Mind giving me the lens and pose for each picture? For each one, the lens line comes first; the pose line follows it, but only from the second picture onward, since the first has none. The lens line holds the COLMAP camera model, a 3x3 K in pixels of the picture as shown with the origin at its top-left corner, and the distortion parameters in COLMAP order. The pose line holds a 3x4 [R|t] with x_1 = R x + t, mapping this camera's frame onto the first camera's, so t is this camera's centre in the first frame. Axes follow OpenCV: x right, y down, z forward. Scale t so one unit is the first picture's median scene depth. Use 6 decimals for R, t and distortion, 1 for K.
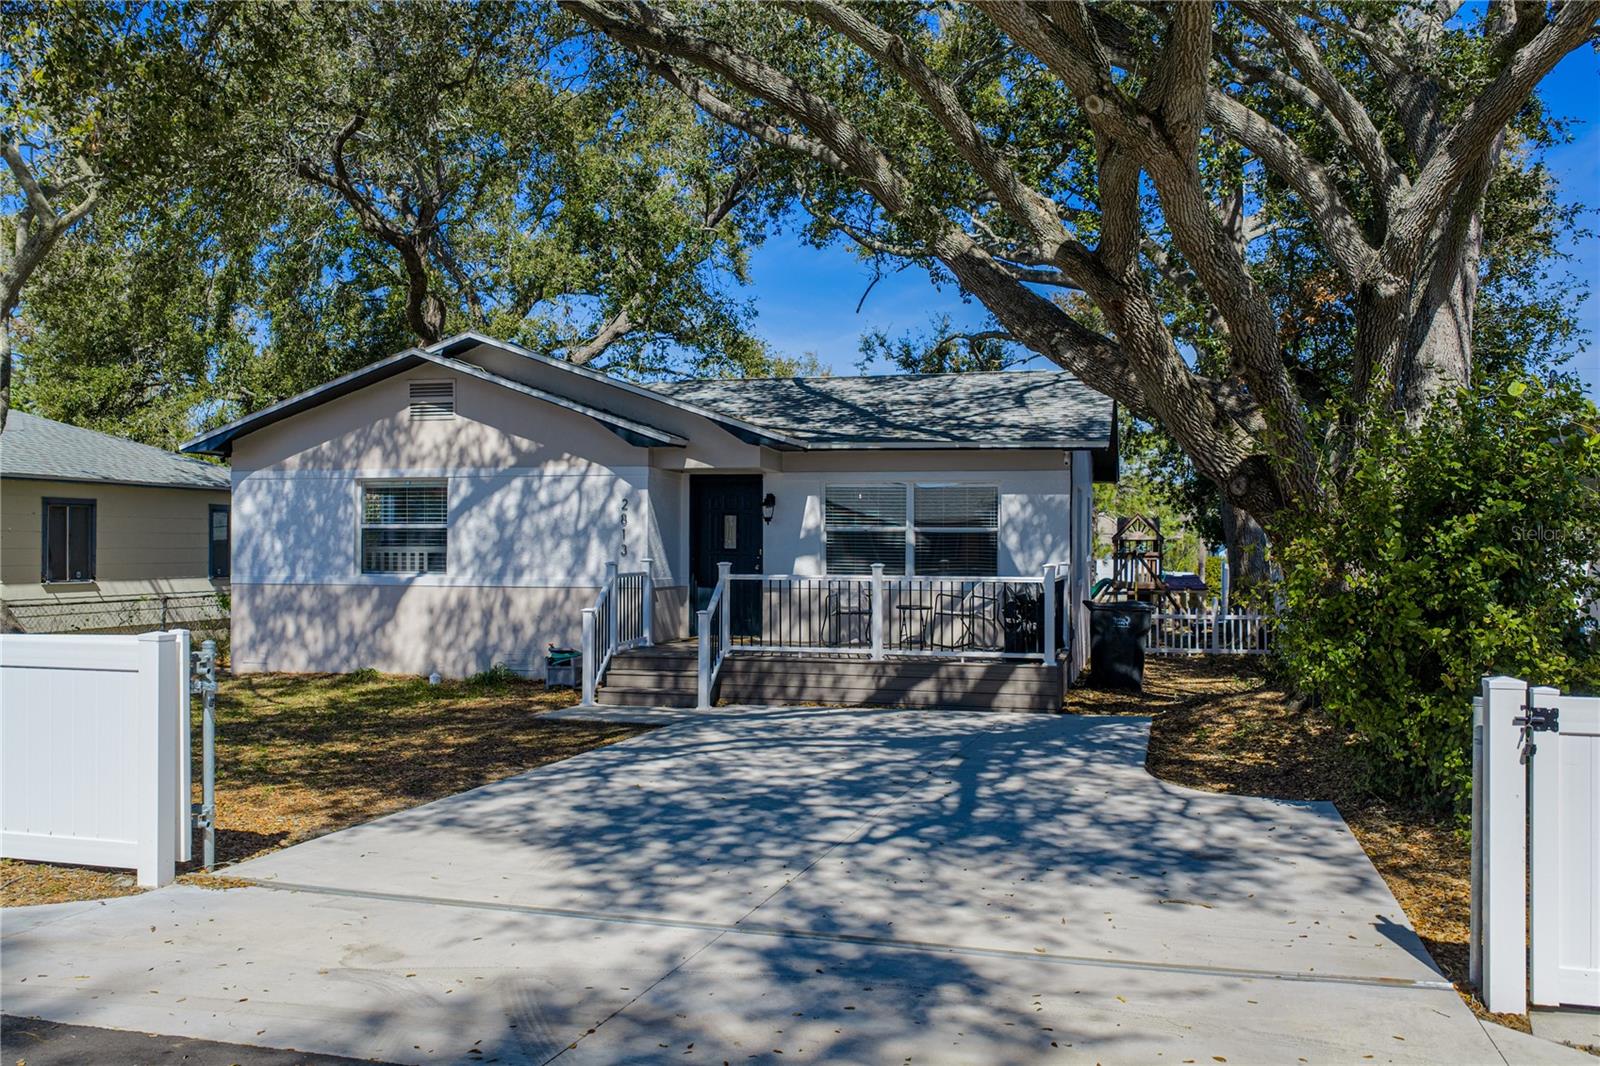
lens RADIAL K [[1341.7, 0, 800.4], [0, 1341.7, 532.8], [0, 0, 1]] dist [-0.008967, 0.000440]
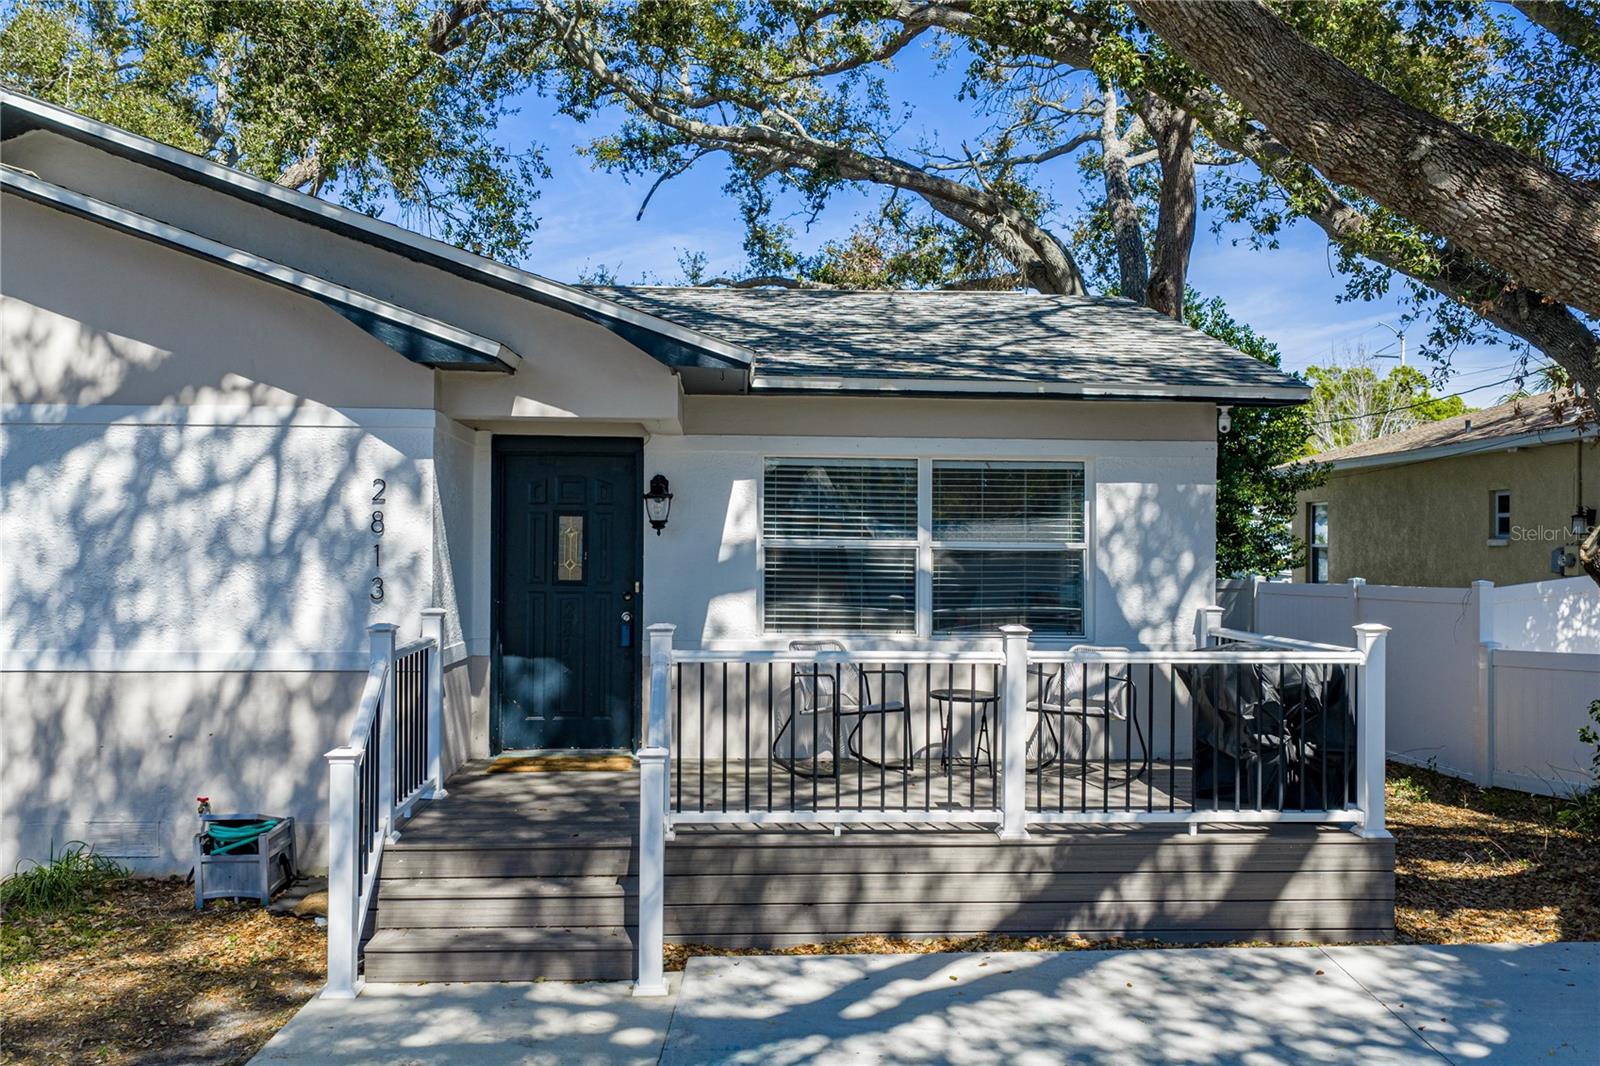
lens RADIAL K [[1341.7, 0, 797.0], [0, 1341.7, 537.5], [0, 0, 1]] dist [-0.008967, 0.000440]
pose [[0.952993, 0.007236, 0.302907, -0.133322], [-0.007107, 0.999974, -0.001528, -0.004589], [-0.302910, -0.000696, 0.953019, 0.508439]]
